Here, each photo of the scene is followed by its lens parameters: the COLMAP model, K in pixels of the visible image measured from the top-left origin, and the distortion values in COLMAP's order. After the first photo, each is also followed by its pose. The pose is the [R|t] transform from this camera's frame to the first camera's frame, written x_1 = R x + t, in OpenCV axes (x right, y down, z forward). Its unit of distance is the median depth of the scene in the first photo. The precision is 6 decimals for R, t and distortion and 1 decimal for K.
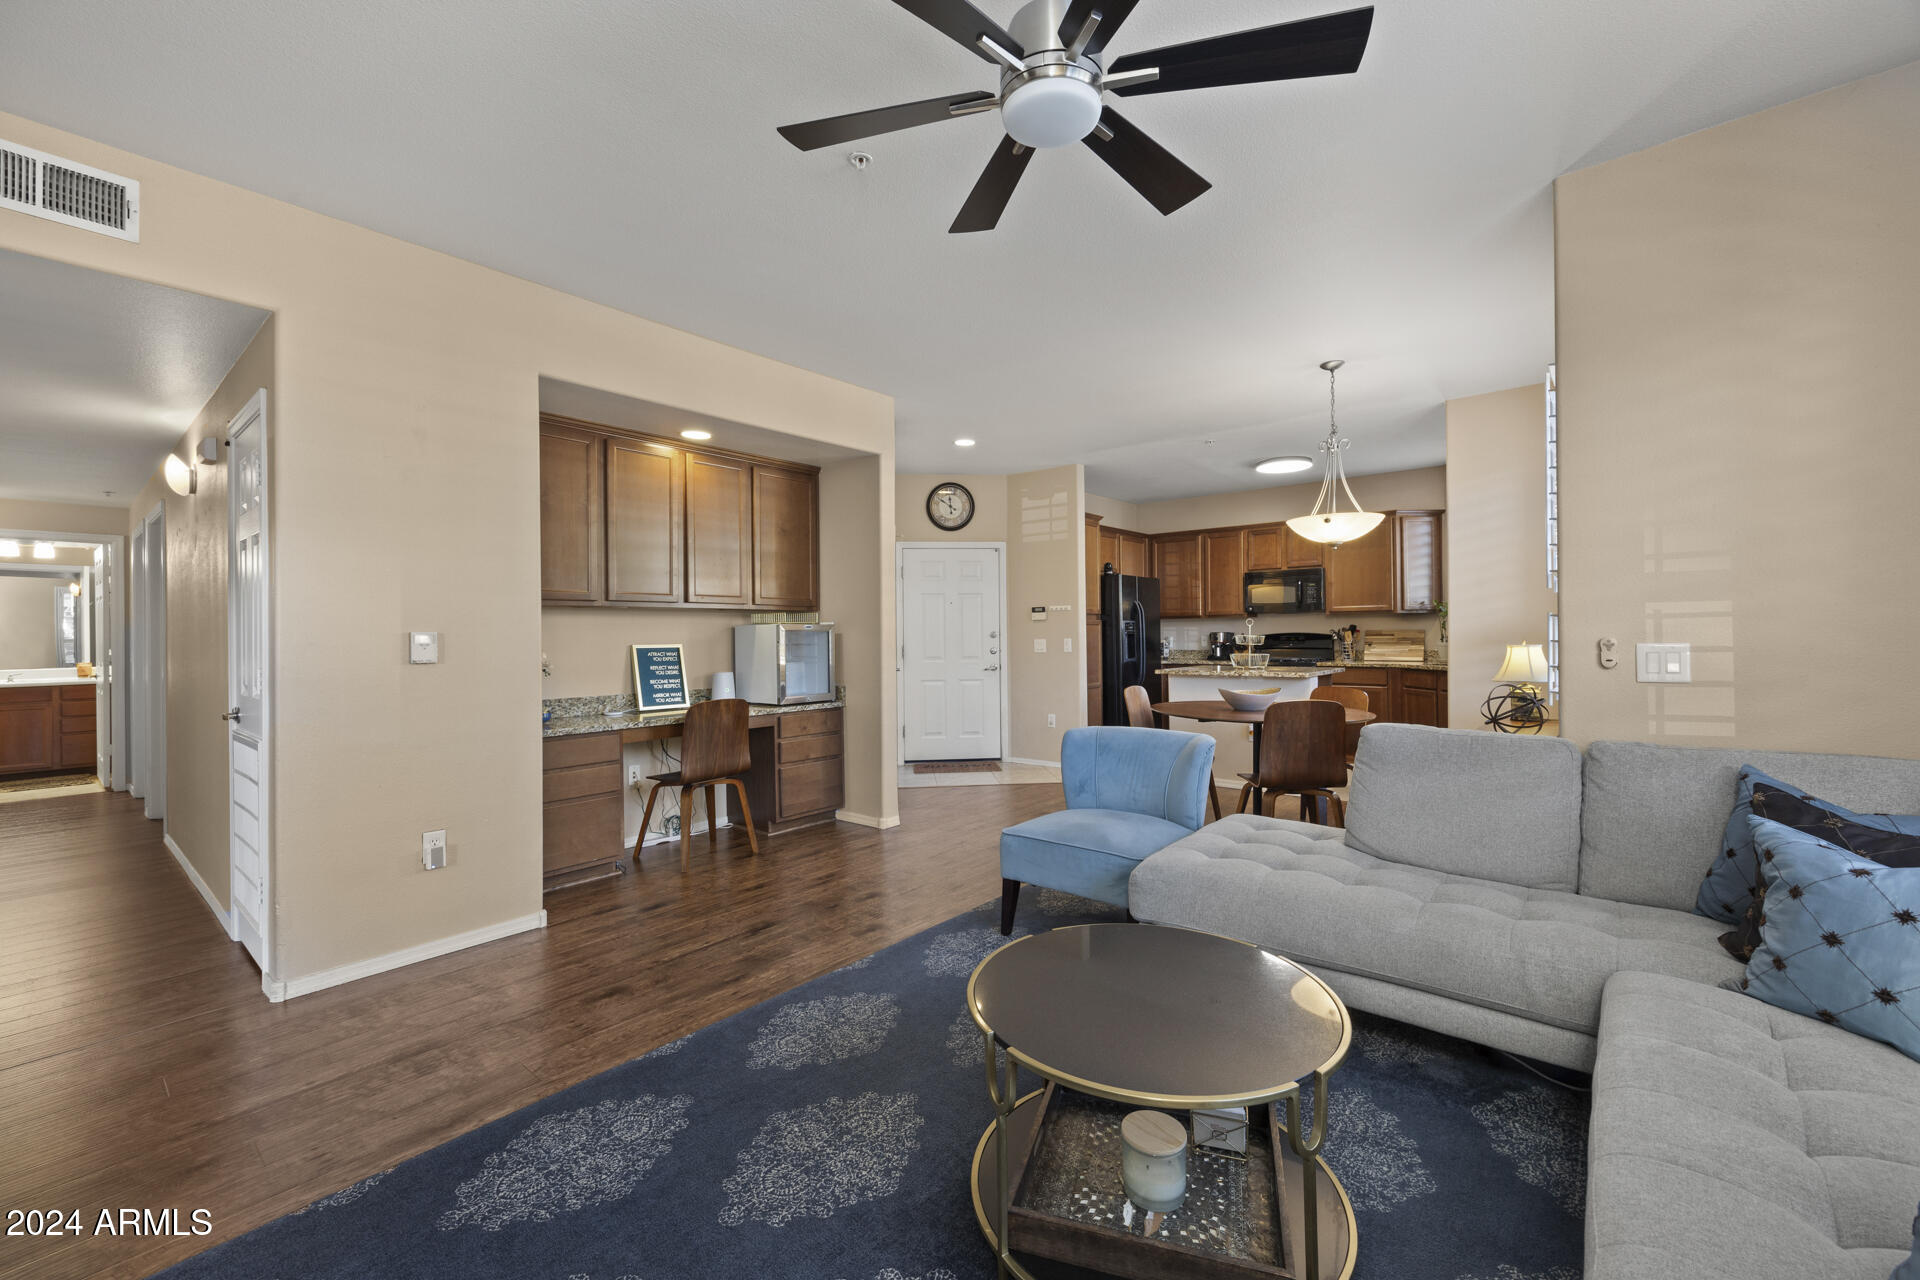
lens RADIAL K [[778.3, 0, 973.8], [0, 778.3, 628.2], [0, 0, 1]] dist [0.012335, -0.001515]
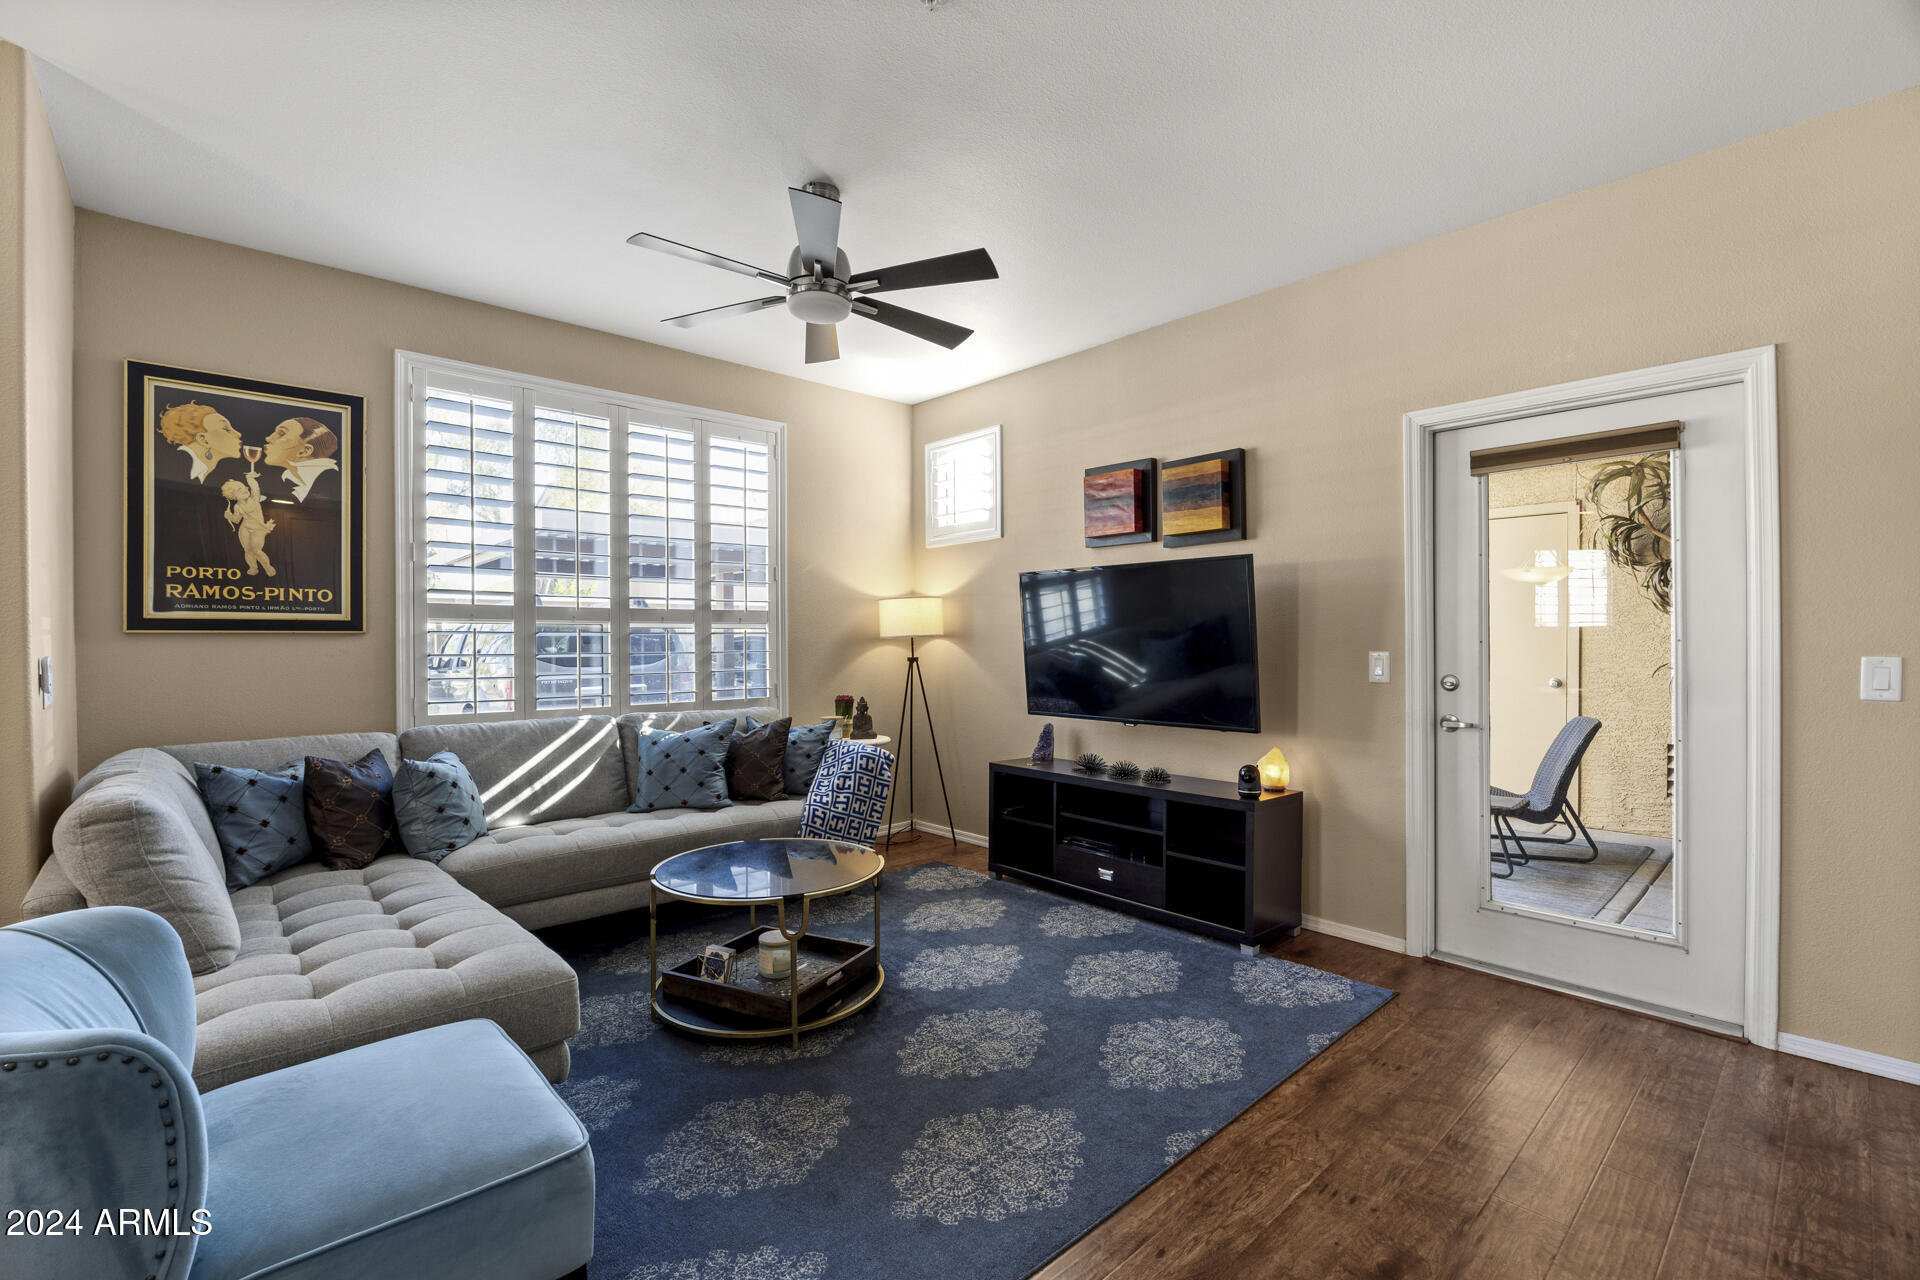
lens RADIAL K [[837.5, 0, 960.7], [0, 837.5, 645.0], [0, 0, 1]] dist [-0.015173, 0.001704]
pose [[-0.990203, 0.014990, 0.138829, -0.090839], [0.015034, 0.999887, -0.000733, 0.004858], [-0.138824, 0.001361, -0.990316, 0.591890]]
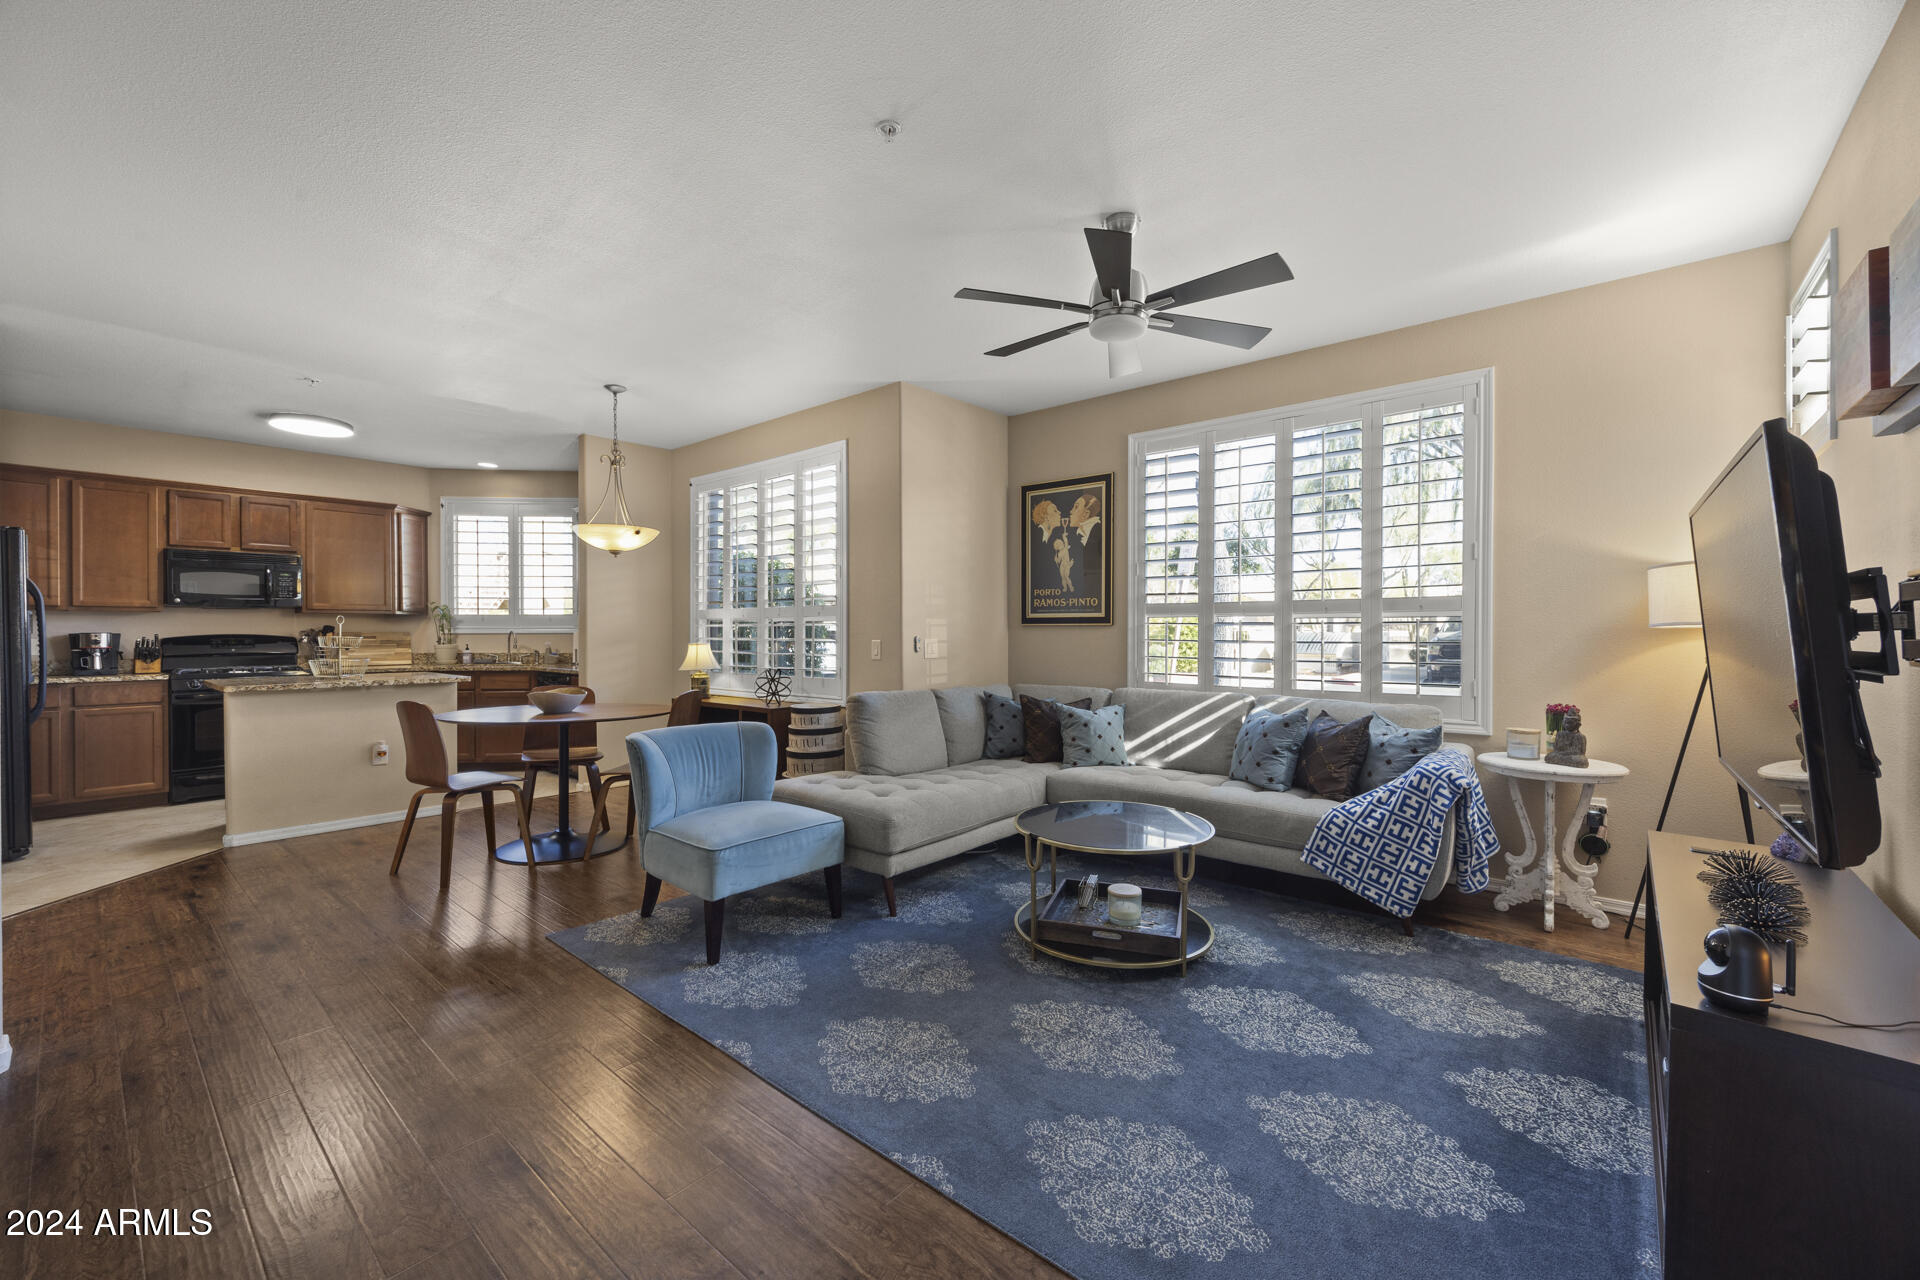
lens RADIAL K [[751.8, 0, 960.0], [0, 751.8, 635.8], [0, 0, 1]] dist [0.002201, -0.001073]
pose [[0.012126, 0.006432, 0.999906, -0.351811], [-0.007044, 0.999955, -0.006347, 0.007677], [-0.999902, -0.006966, 0.012171, 0.301664]]
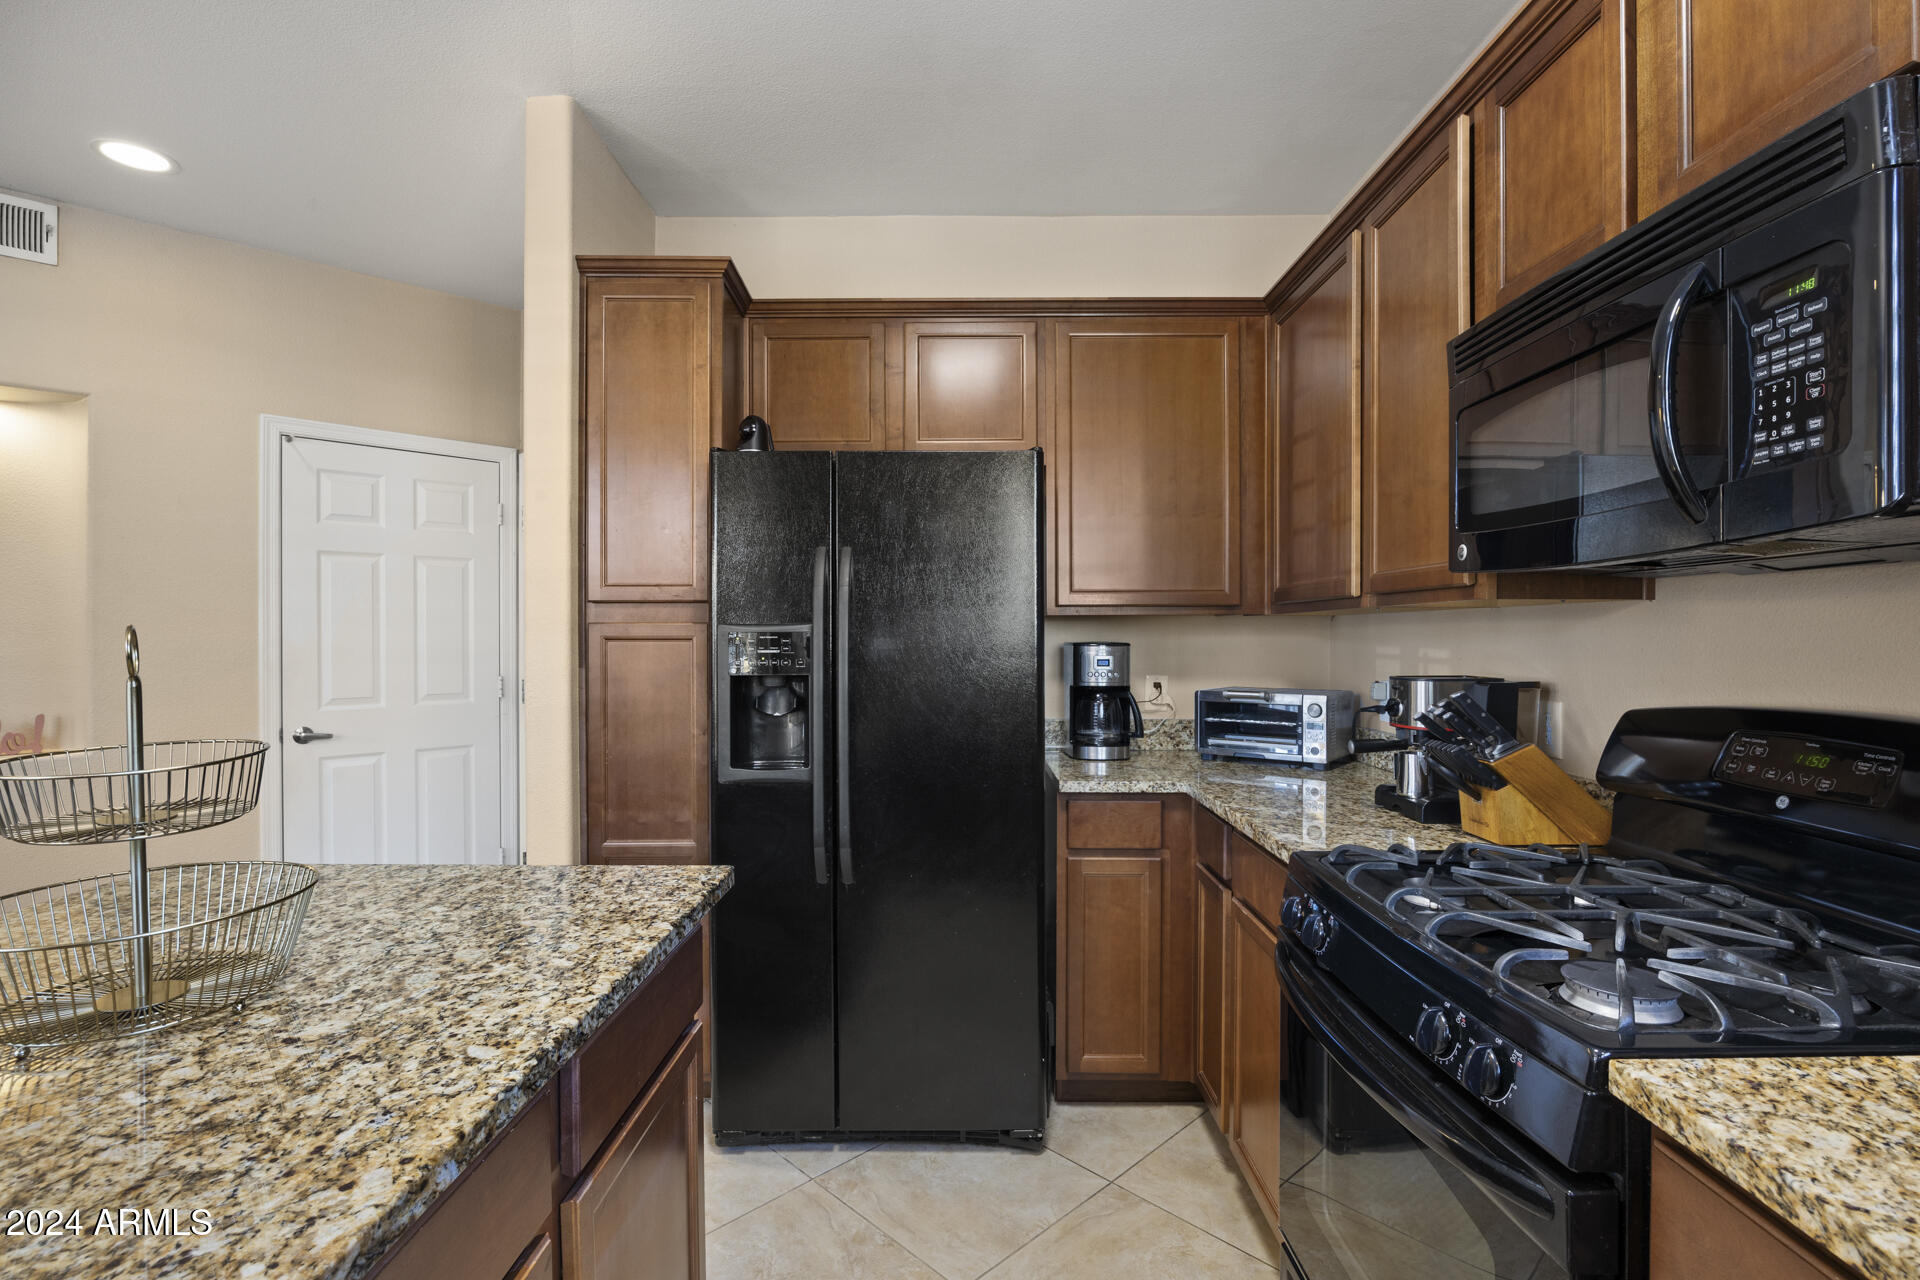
lens RADIAL K [[876.0, 0, 964.6], [0, 876.0, 637.9], [0, 0, 1]] dist [-0.016897, 0.001953]
pose [[0.631936, 0.013928, -0.774896, 0.470885], [0.000750, 0.999827, 0.018582, -0.010554], [0.775021, -0.012324, 0.631816, 0.868108]]
